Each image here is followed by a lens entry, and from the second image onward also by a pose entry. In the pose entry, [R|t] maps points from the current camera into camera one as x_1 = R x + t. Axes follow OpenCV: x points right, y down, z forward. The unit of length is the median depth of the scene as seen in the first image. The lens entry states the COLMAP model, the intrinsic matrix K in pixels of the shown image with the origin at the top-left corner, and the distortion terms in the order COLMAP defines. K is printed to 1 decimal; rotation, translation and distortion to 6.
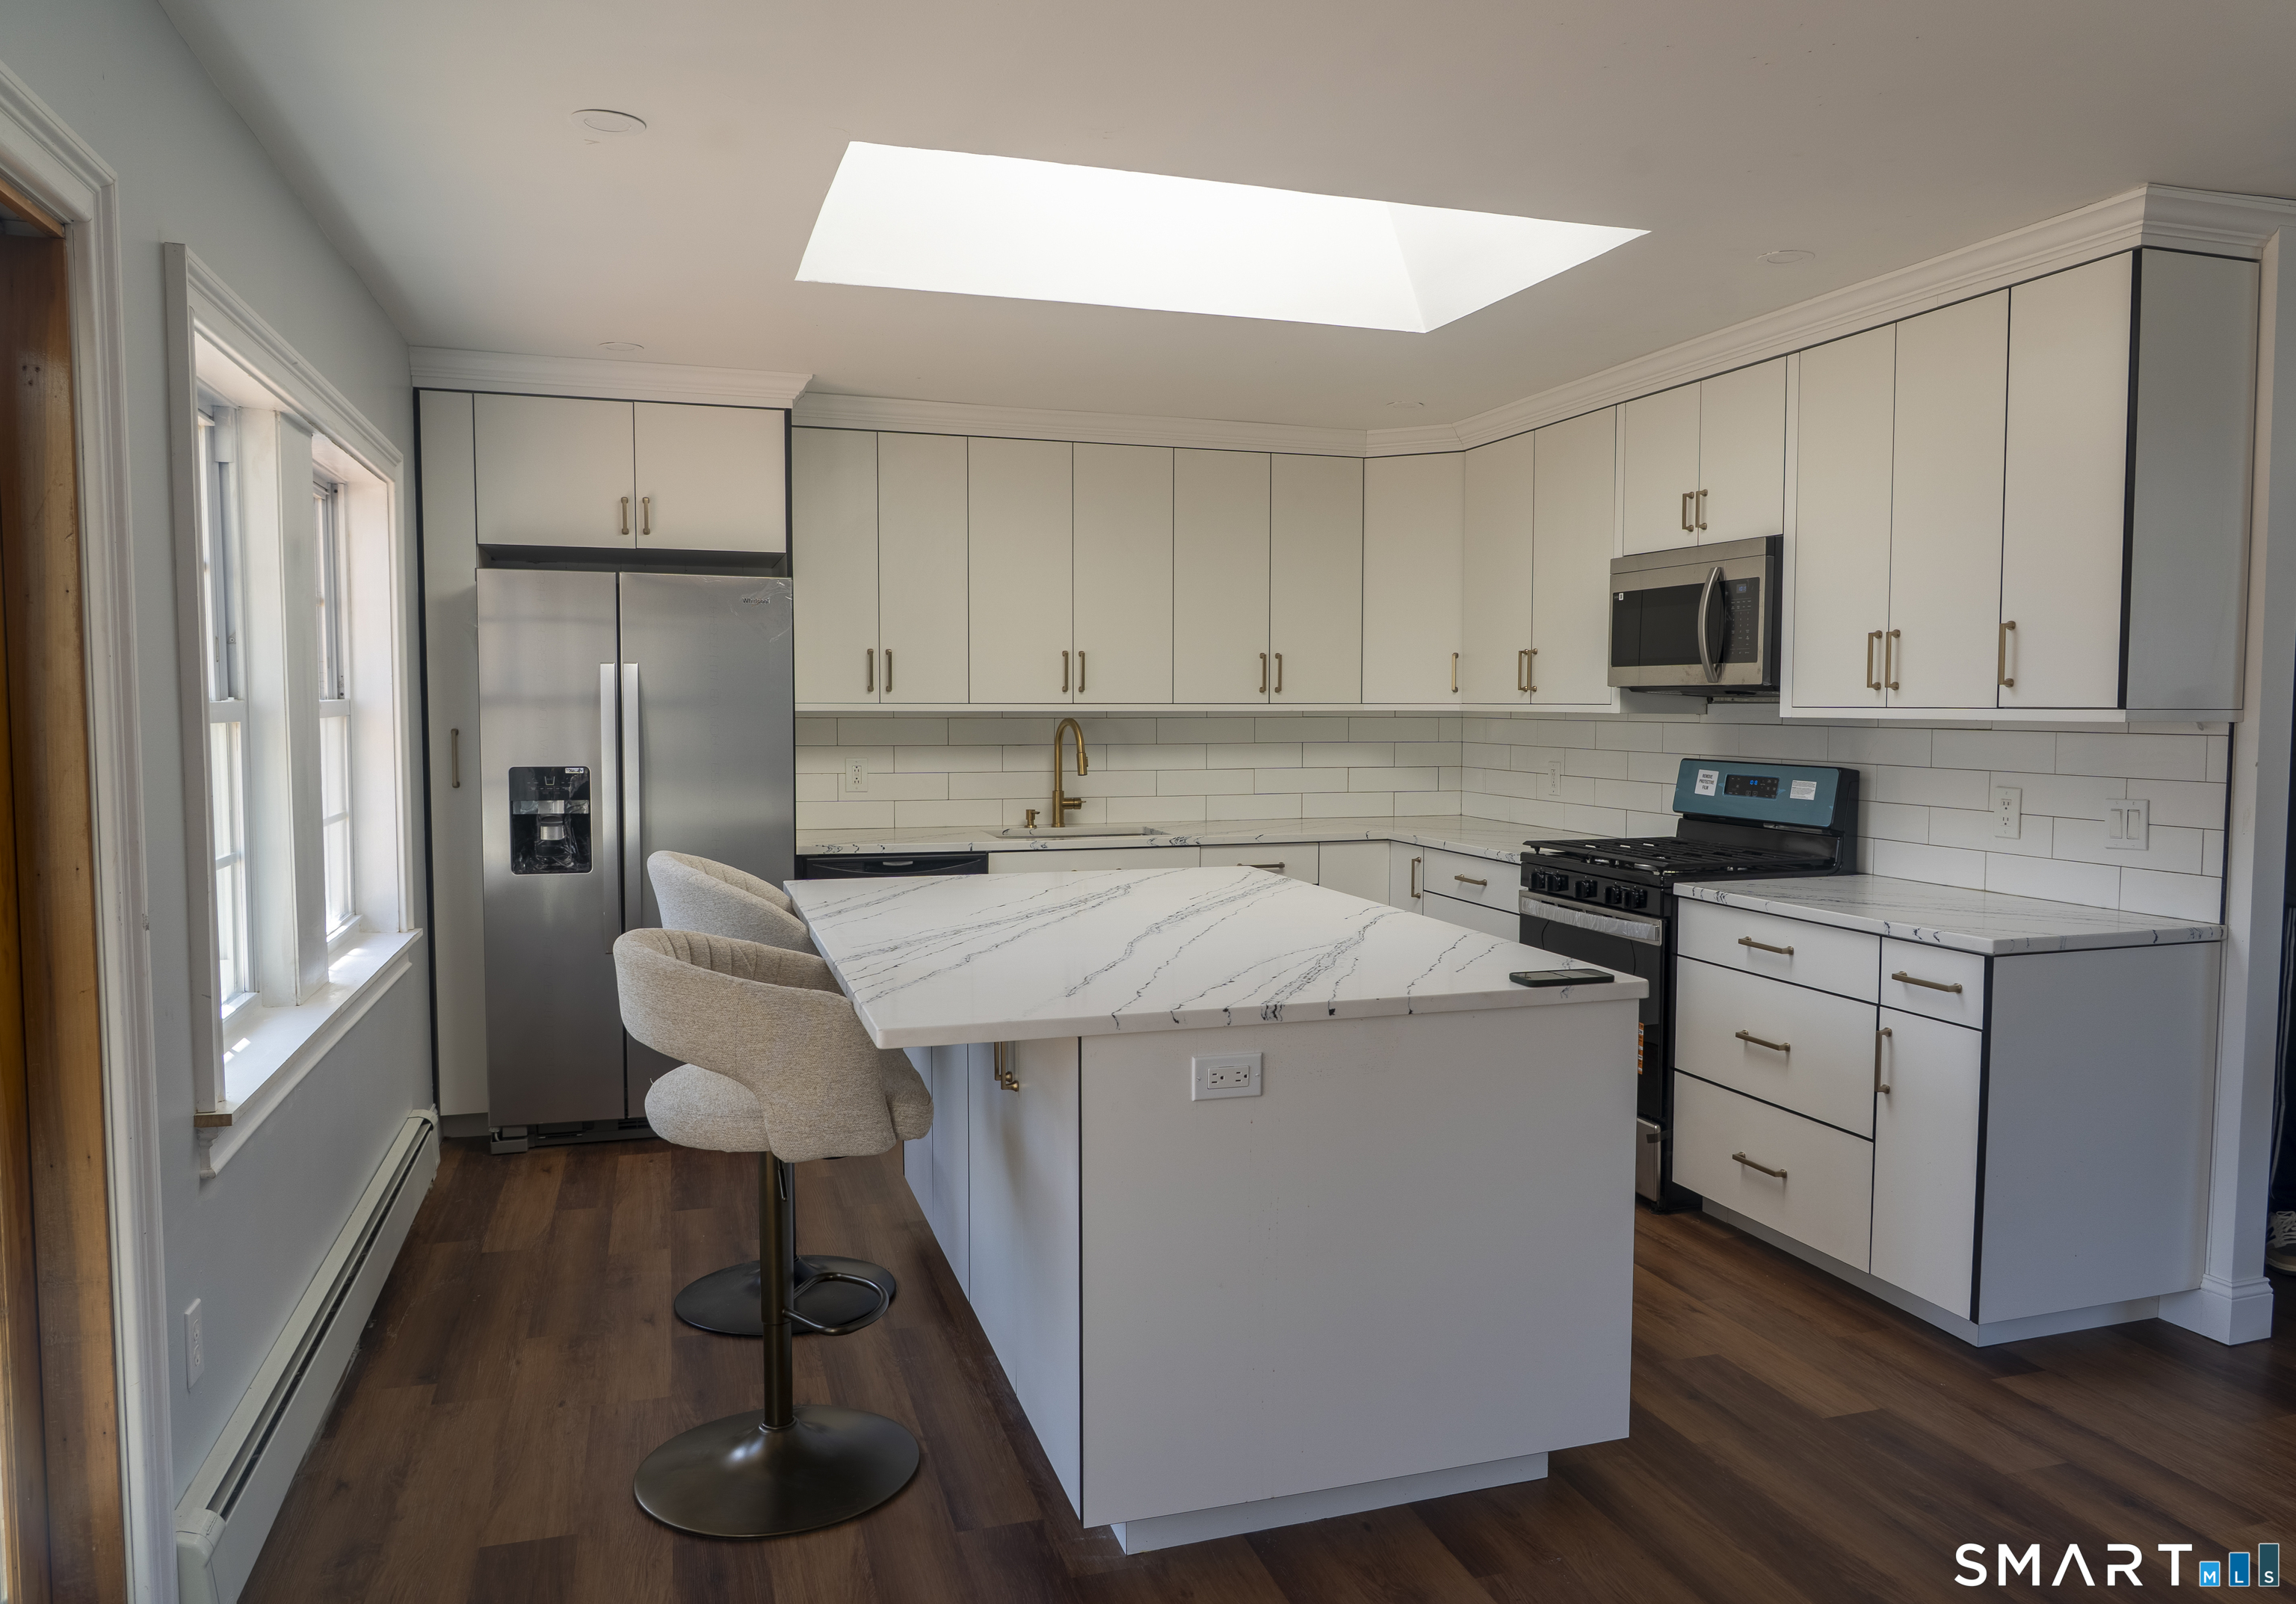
lens RADIAL K [[1621.2, 0, 1204.5], [0, 1621.2, 805.5], [0, 0, 1]] dist [-0.037207, -0.003750]
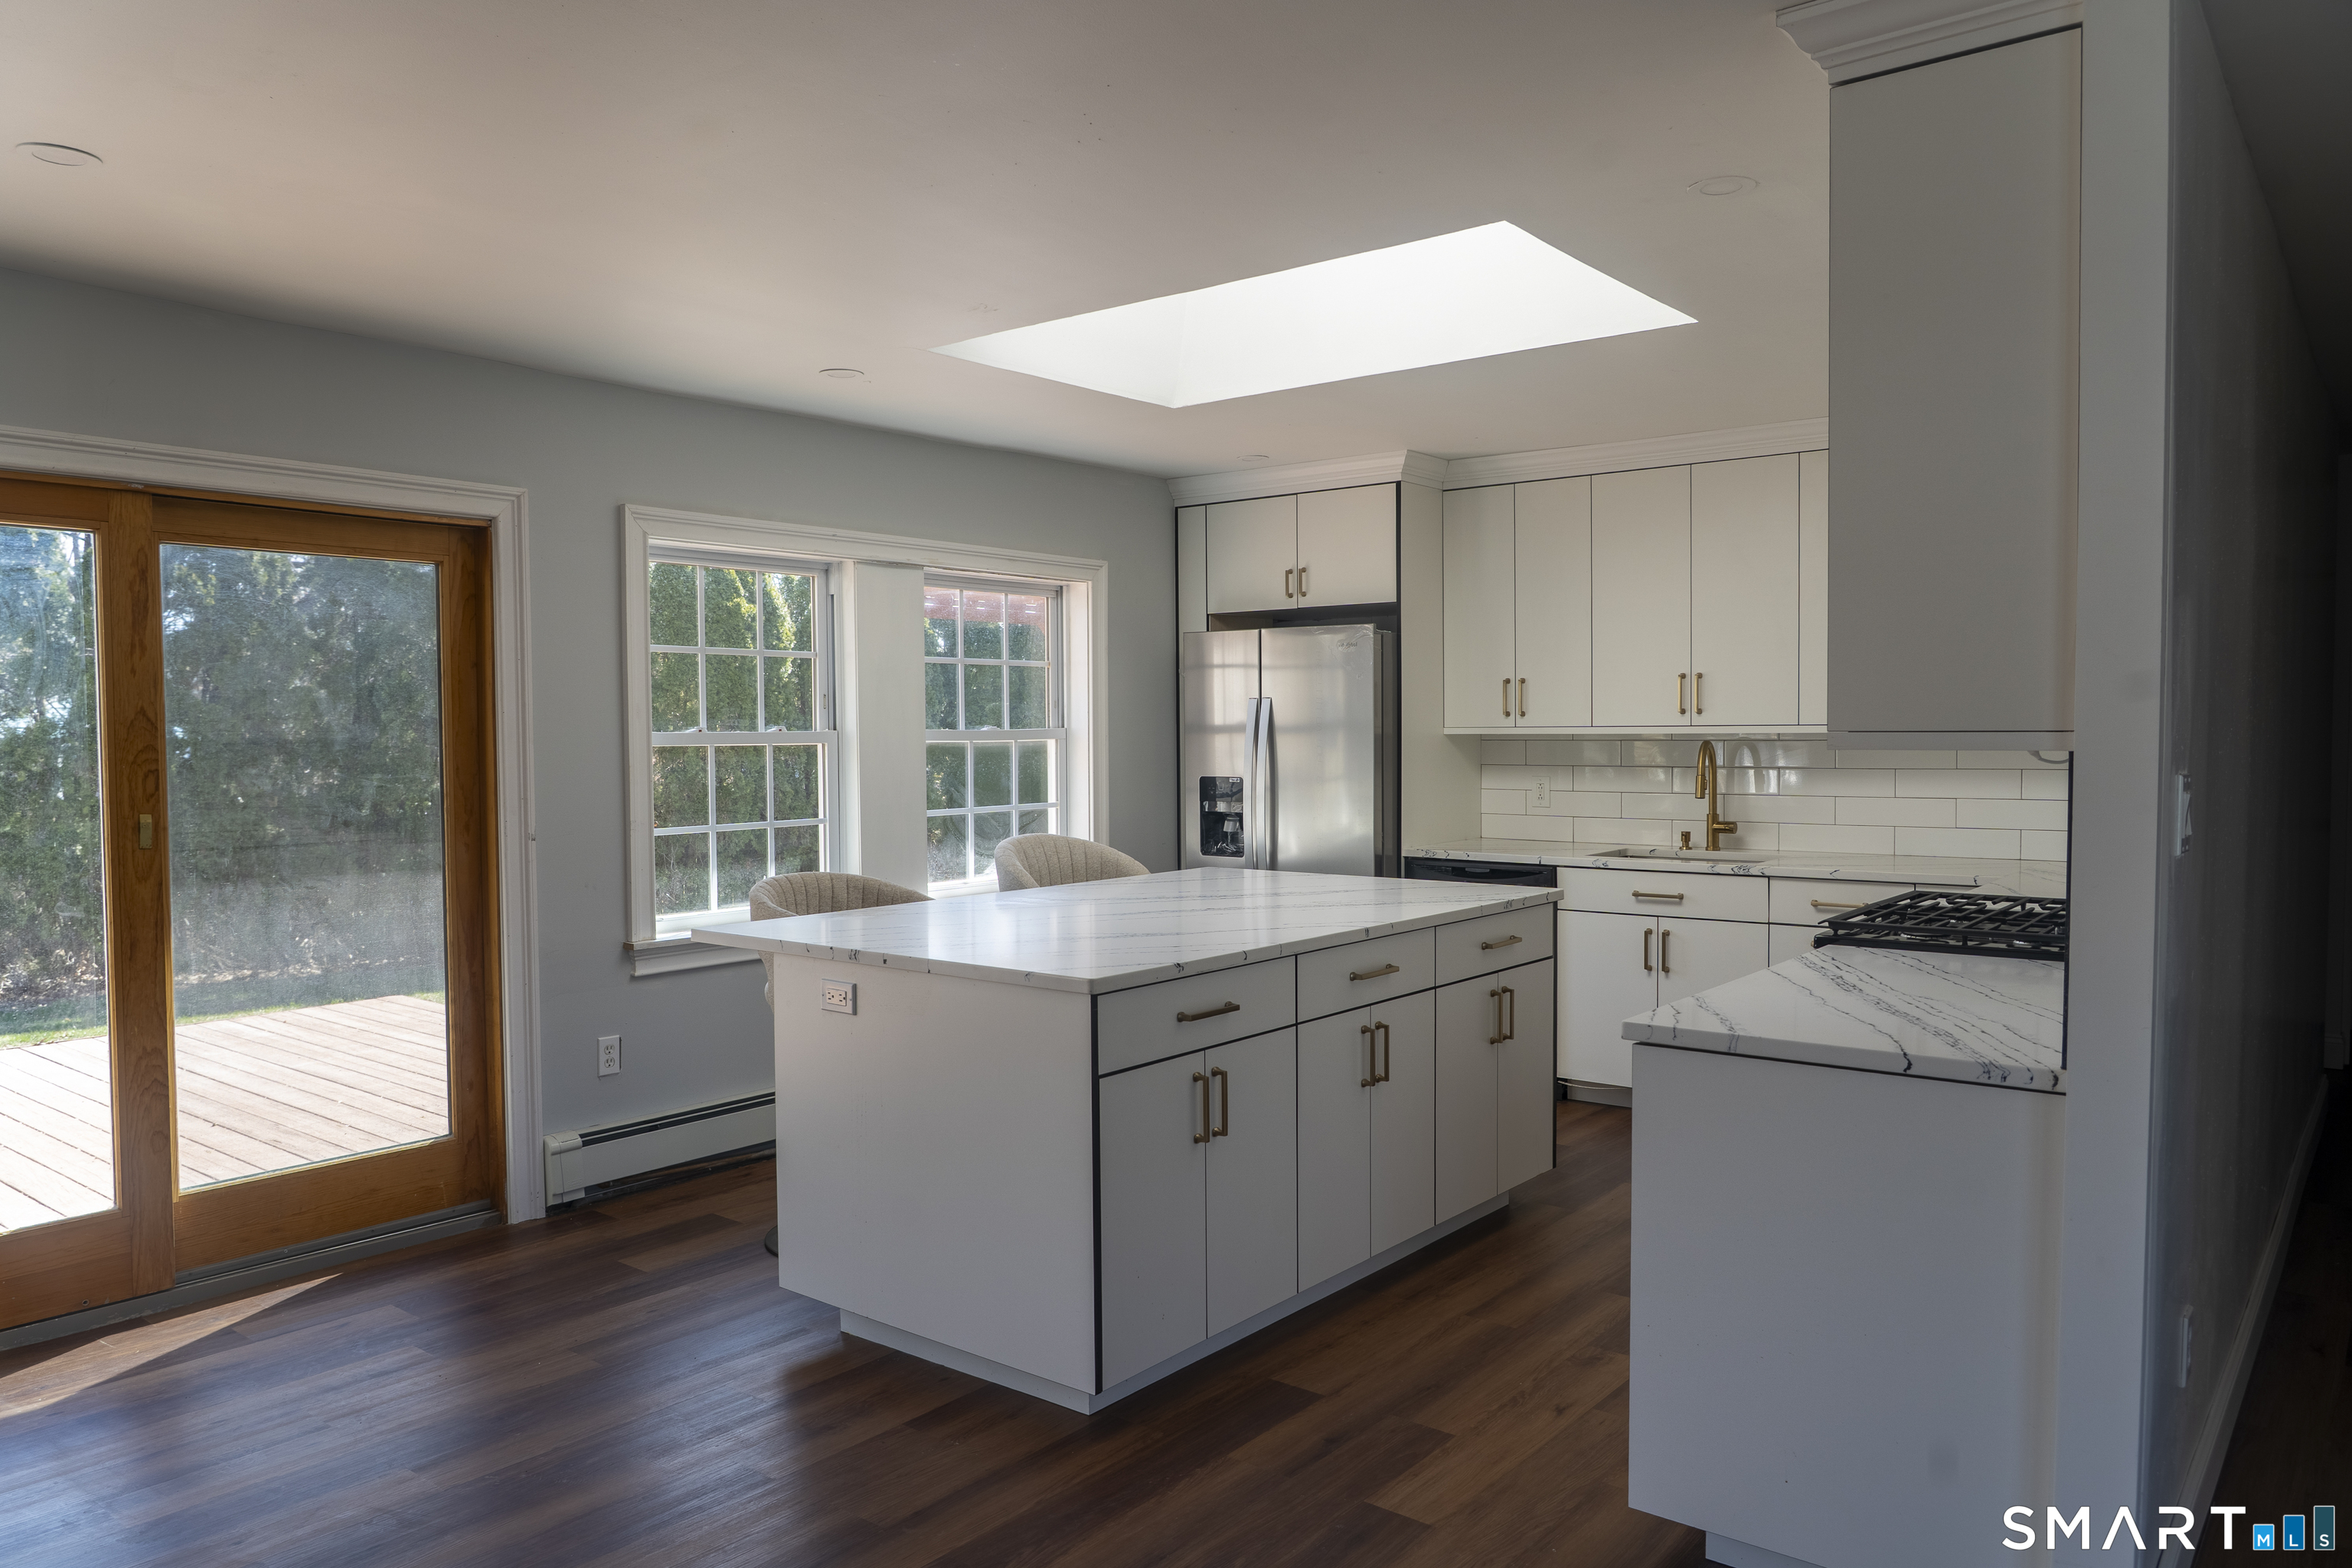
lens RADIAL K [[1589.5, 0, 1178.7], [0, 1589.5, 790.0], [0, 0, 1]] dist [-0.026298, 0.003619]
pose [[0.533590, 0.025396, -0.845362, 0.708300], [-0.042994, 0.999071, 0.002876, -0.015968], [0.844650, 0.034810, 0.534186, 0.267387]]
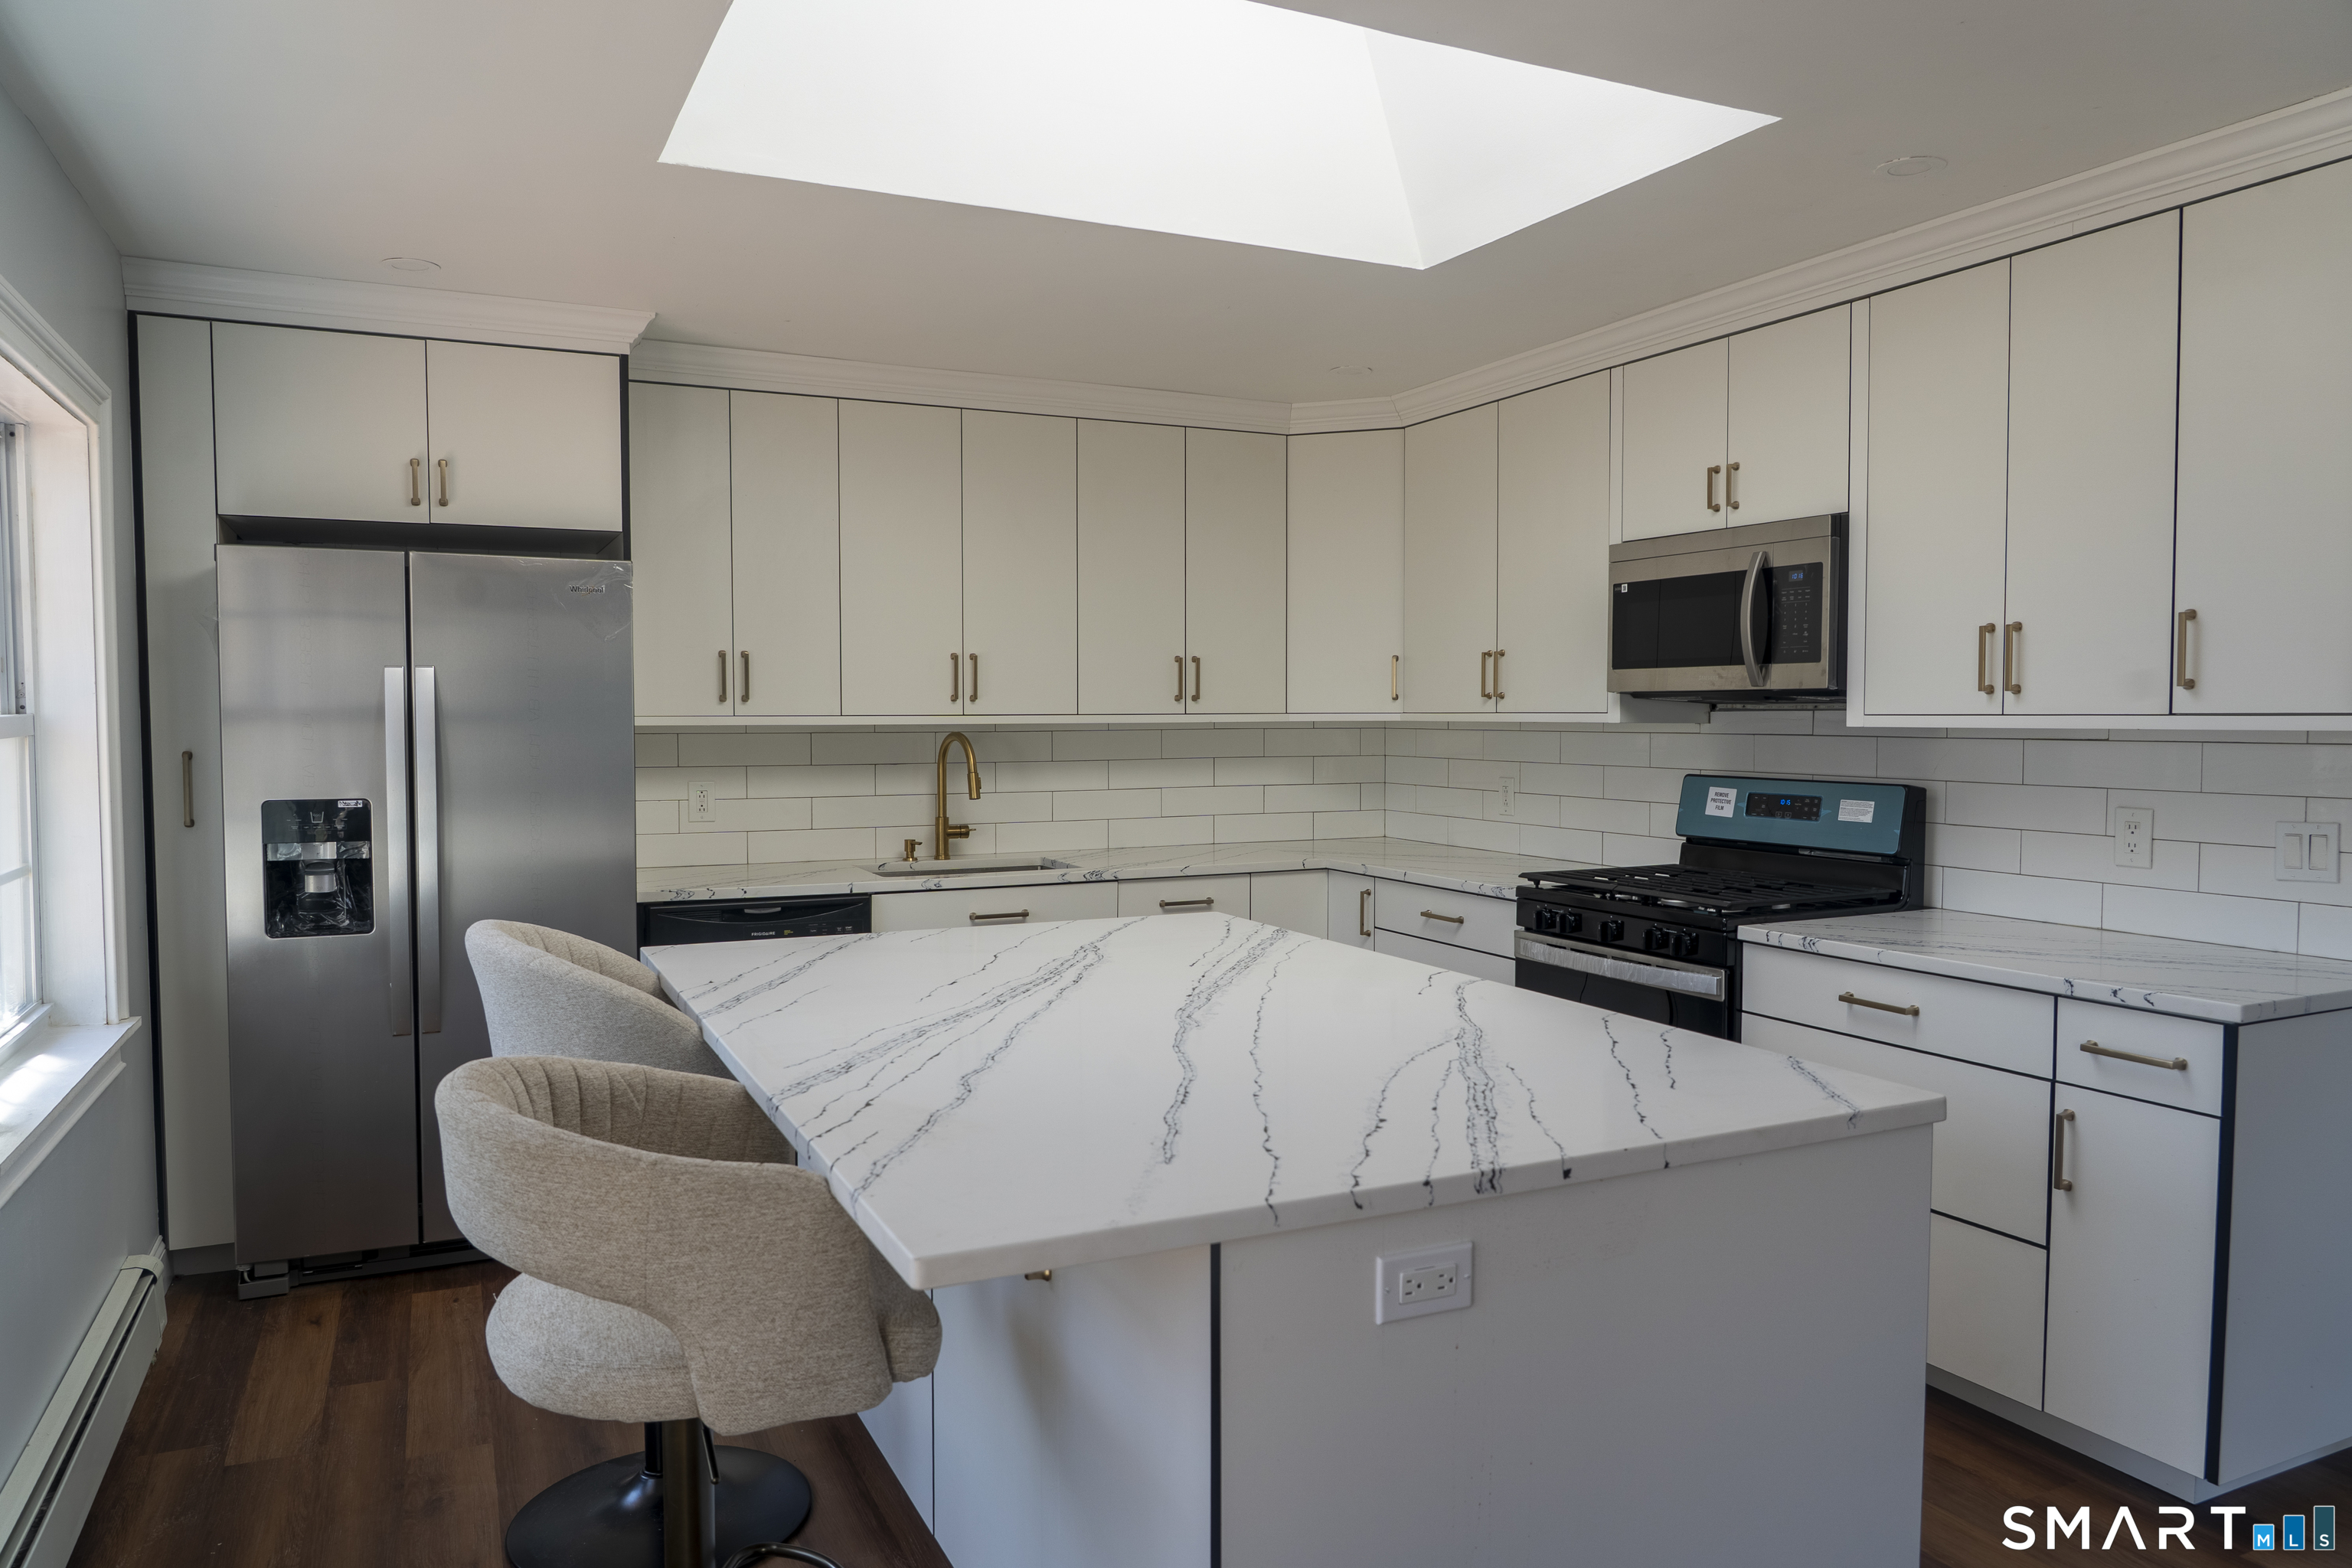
lens RADIAL K [[1589.5, 0, 1178.7], [0, 1589.5, 783.8], [0, 0, 1]] dist [-0.026298, 0.003619]
pose [[0.992823, -0.010484, 0.119132, -0.084625], [0.012655, 0.999767, -0.017477, -0.013329], [-0.118921, 0.018859, 0.992725, 0.195512]]
